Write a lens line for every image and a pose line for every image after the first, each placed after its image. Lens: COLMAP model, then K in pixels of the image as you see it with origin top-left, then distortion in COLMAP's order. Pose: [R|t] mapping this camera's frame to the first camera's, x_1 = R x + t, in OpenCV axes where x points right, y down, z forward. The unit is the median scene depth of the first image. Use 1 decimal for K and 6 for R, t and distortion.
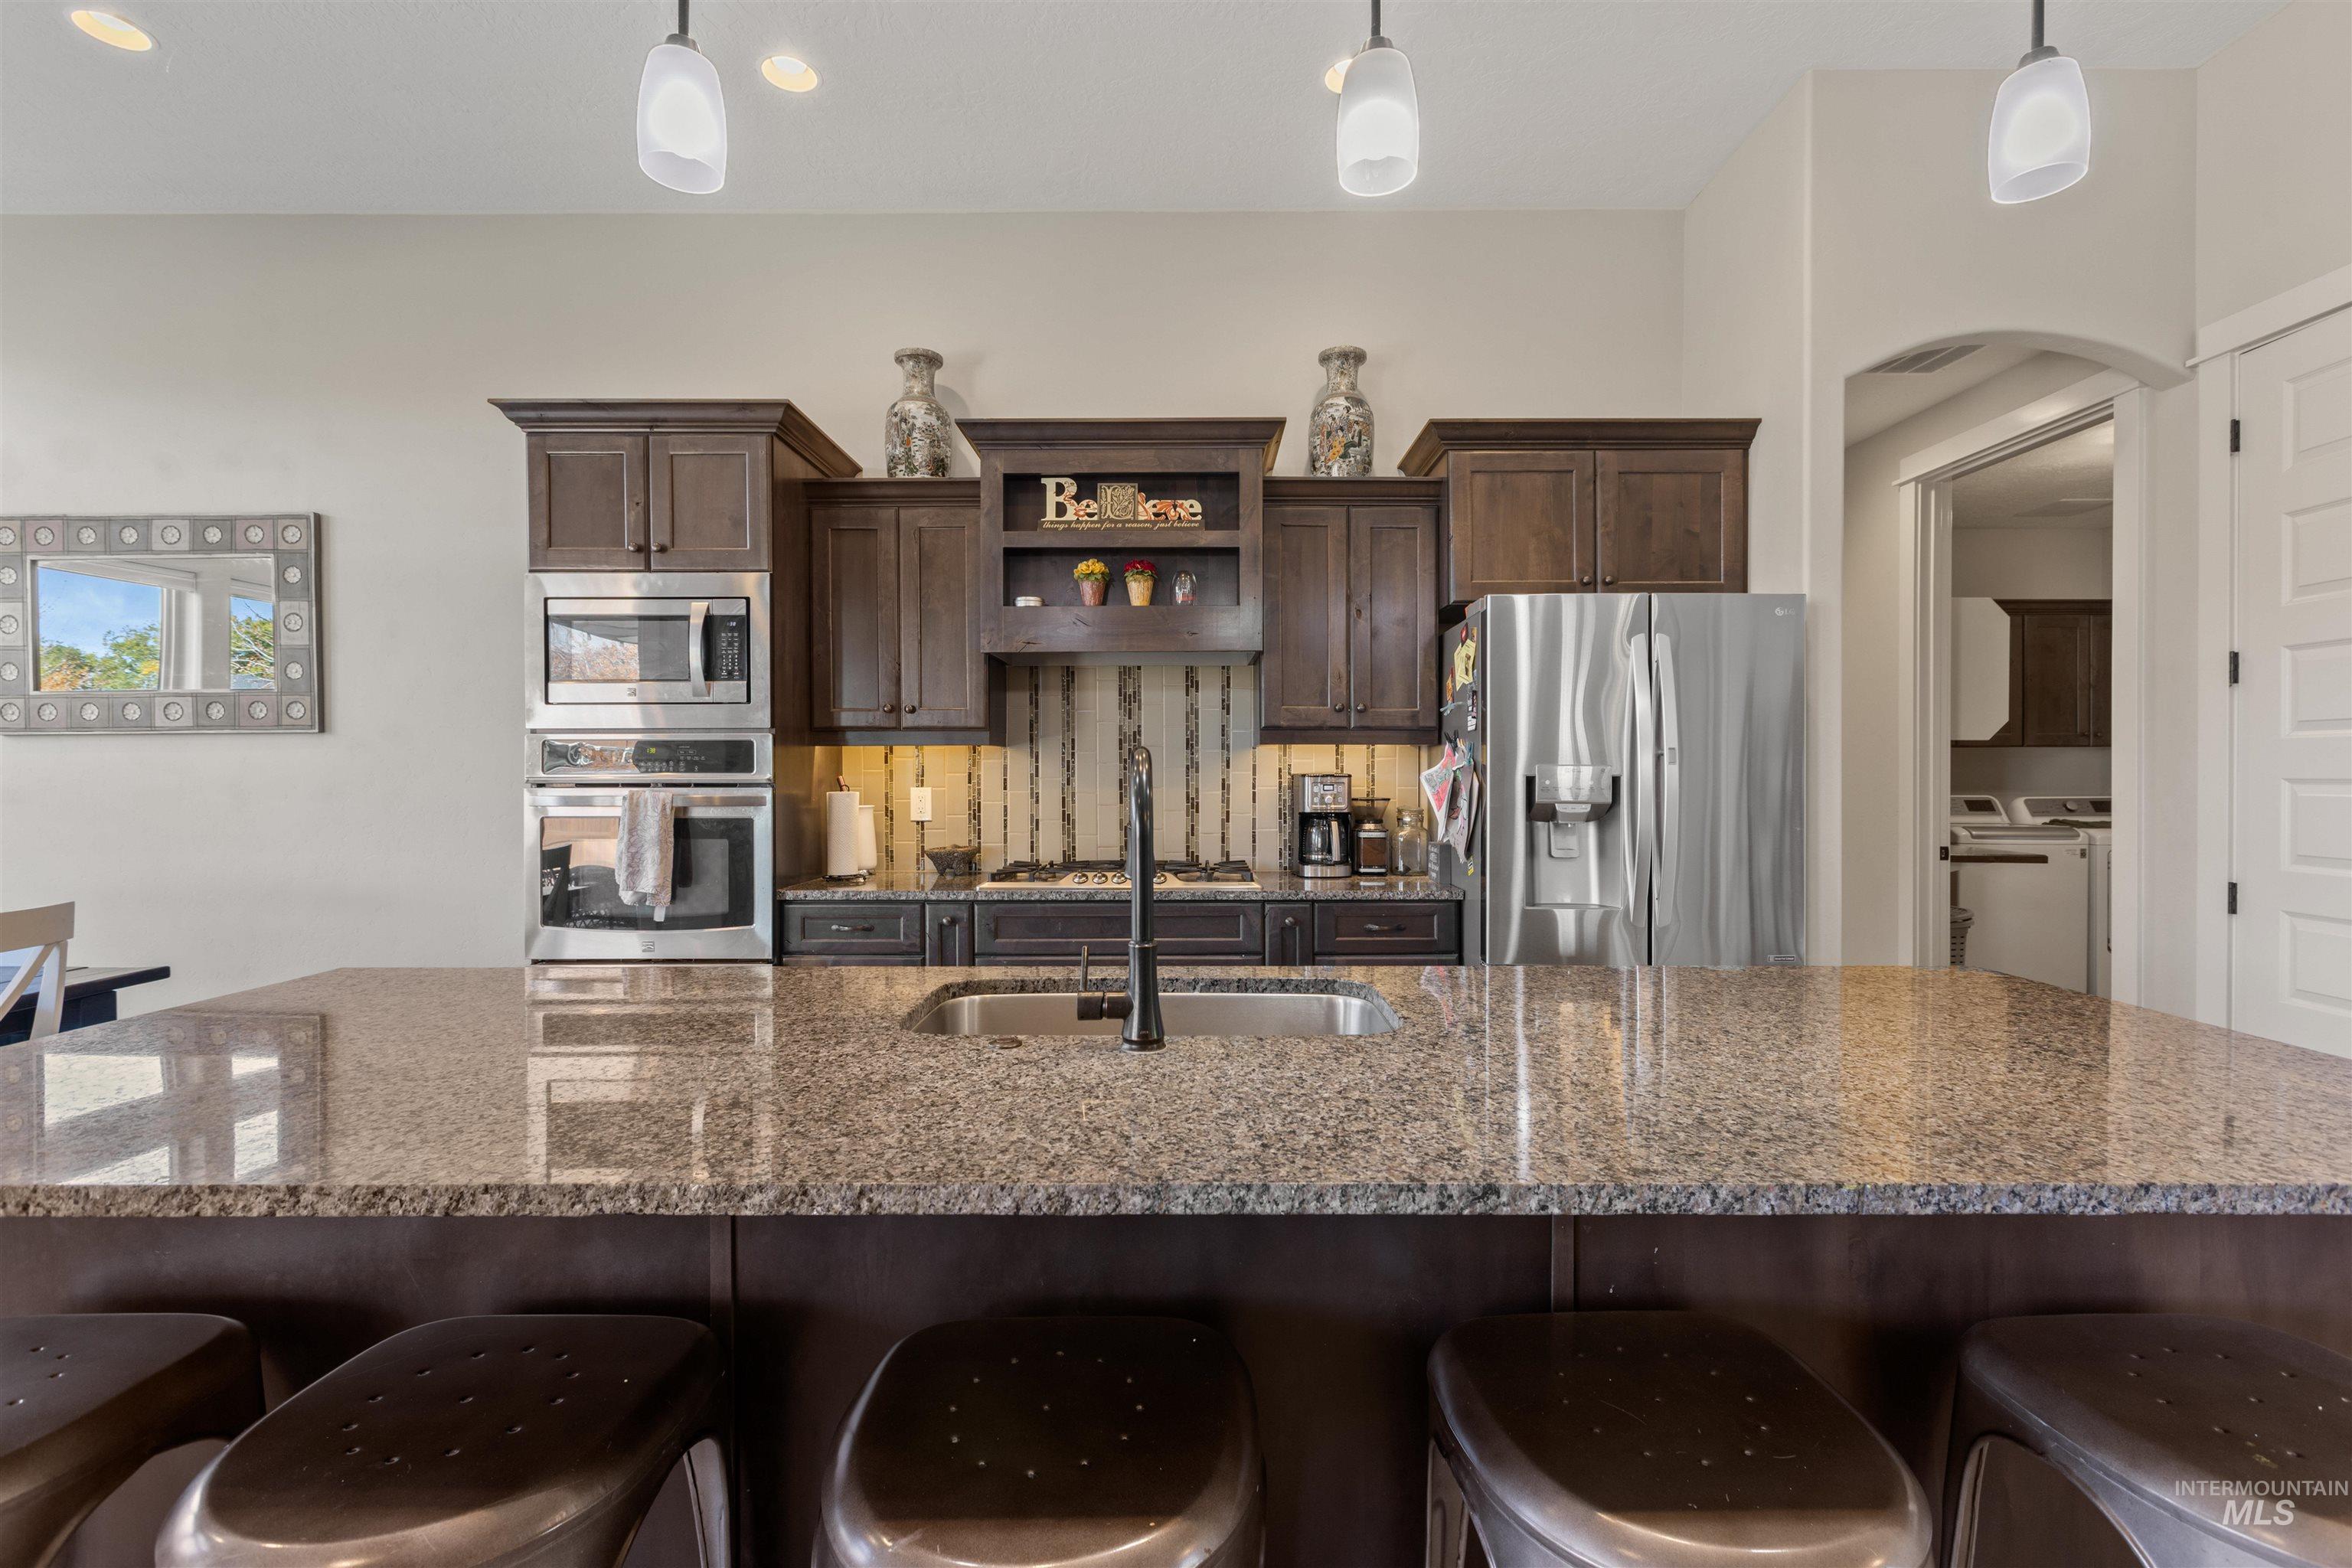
lens RADIAL K [[1046.6, 0, 1186.7], [0, 1046.6, 779.6], [0, 0, 1]] dist [0.003952, 0.000145]
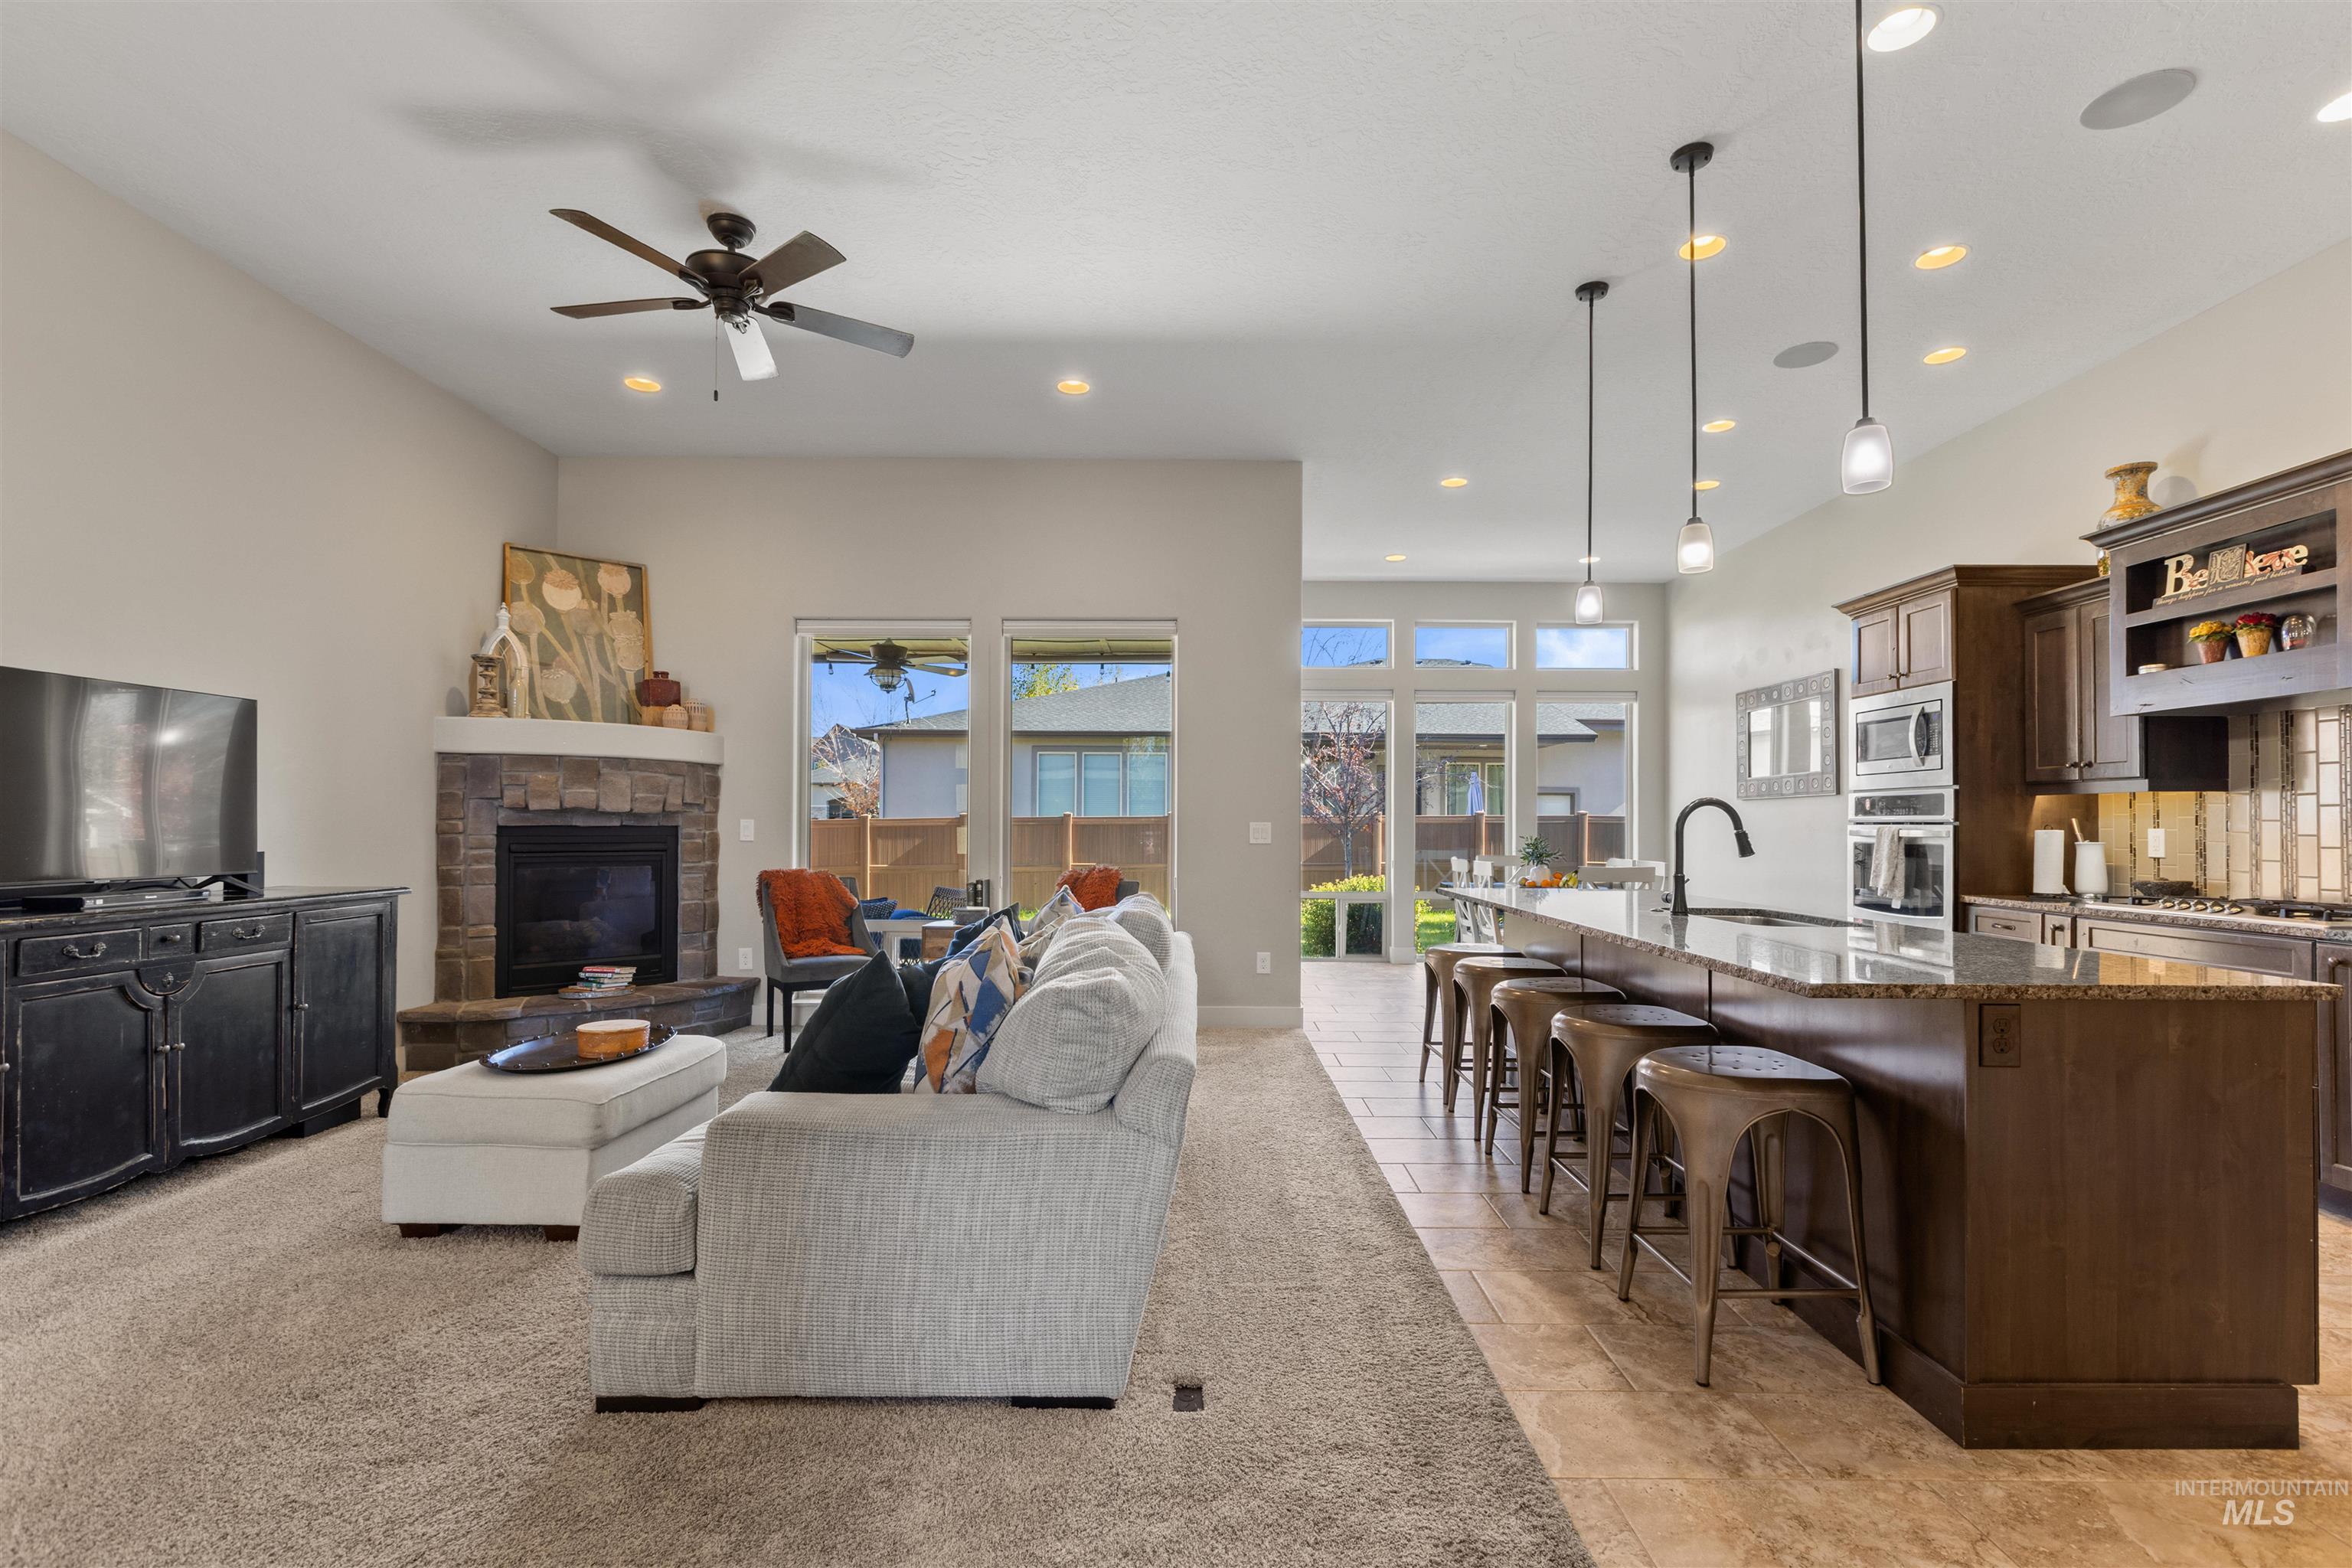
lens RADIAL K [[1046.6, 0, 1186.7], [0, 1046.6, 779.6], [0, 0, 1]] dist [0.003952, 0.000145]
pose [[0.007006, -0.042243, -0.999083, 1.014272], [-0.016793, 0.998961, -0.042356, 0.022950], [0.999834, 0.017075, 0.006289, -0.089764]]
